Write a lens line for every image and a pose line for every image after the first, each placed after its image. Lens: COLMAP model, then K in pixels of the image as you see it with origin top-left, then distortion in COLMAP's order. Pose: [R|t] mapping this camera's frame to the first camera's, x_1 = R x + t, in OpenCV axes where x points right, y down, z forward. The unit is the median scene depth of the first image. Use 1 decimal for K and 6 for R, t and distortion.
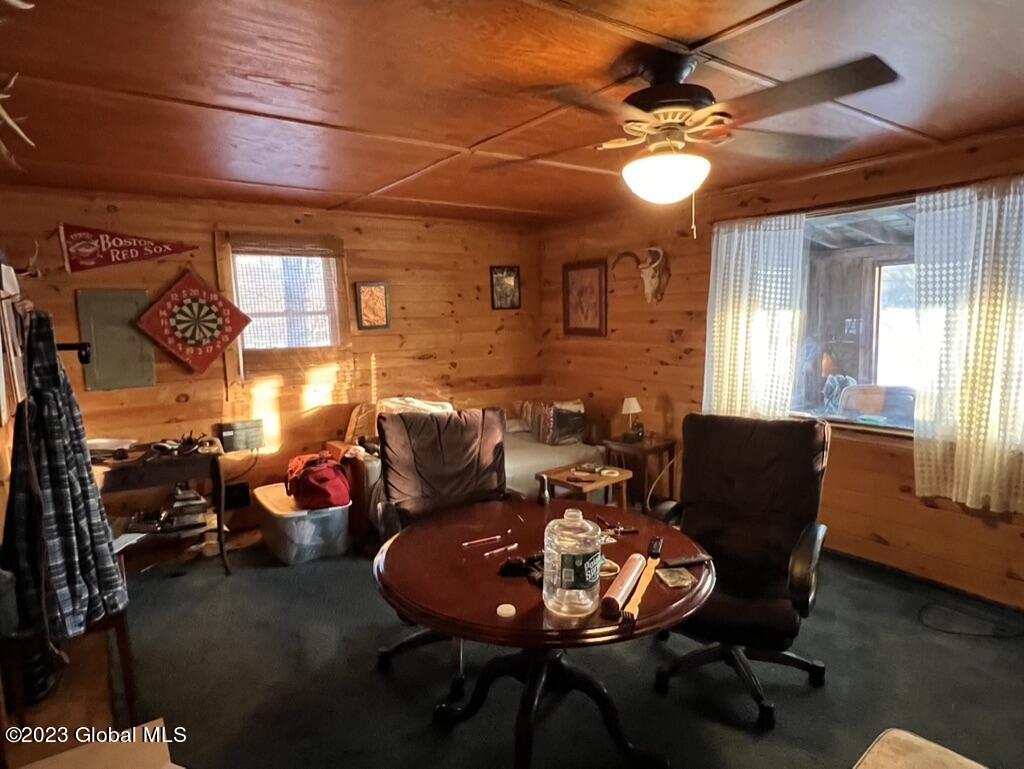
lens RADIAL K [[590.5, 0, 512.0], [0, 590.5, 378.5], [0, 0, 1]] dist [-0.017866, -0.002642]
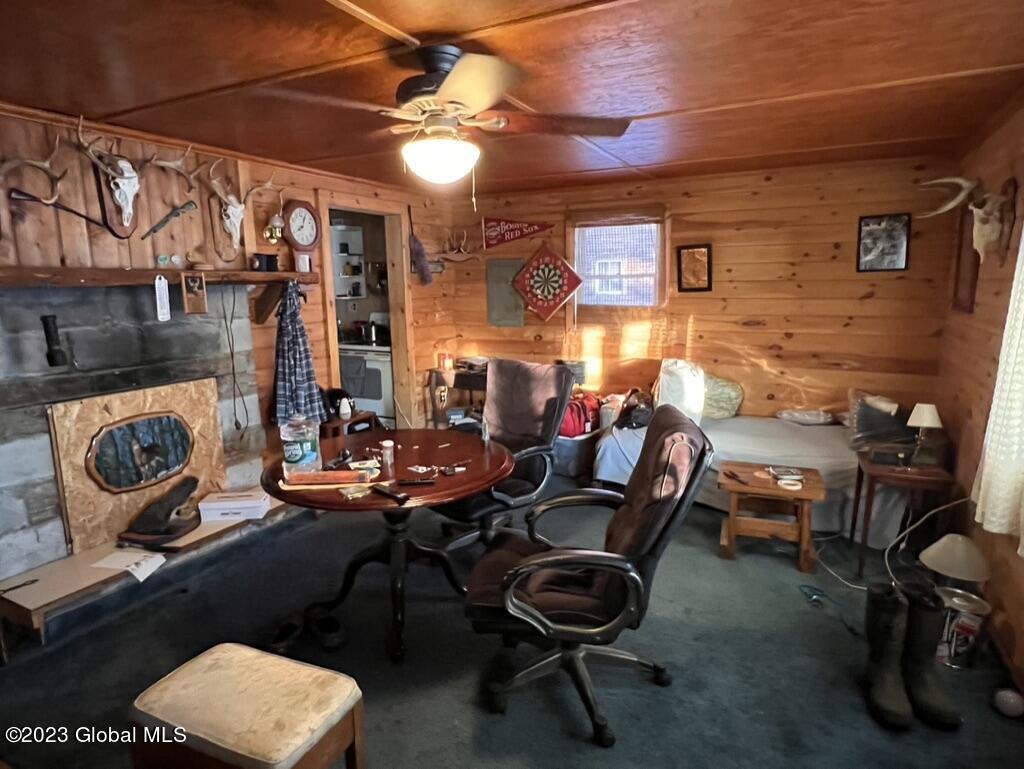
lens RADIAL K [[590.5, 0, 510.2], [0, 590.5, 391.2], [0, 0, 1]] dist [-0.017866, -0.002642]
pose [[0.453579, 0.177215, -0.873419, 0.604844], [-0.092606, 0.984097, 0.151579, -0.043199], [0.886391, 0.012131, 0.462778, 0.275158]]
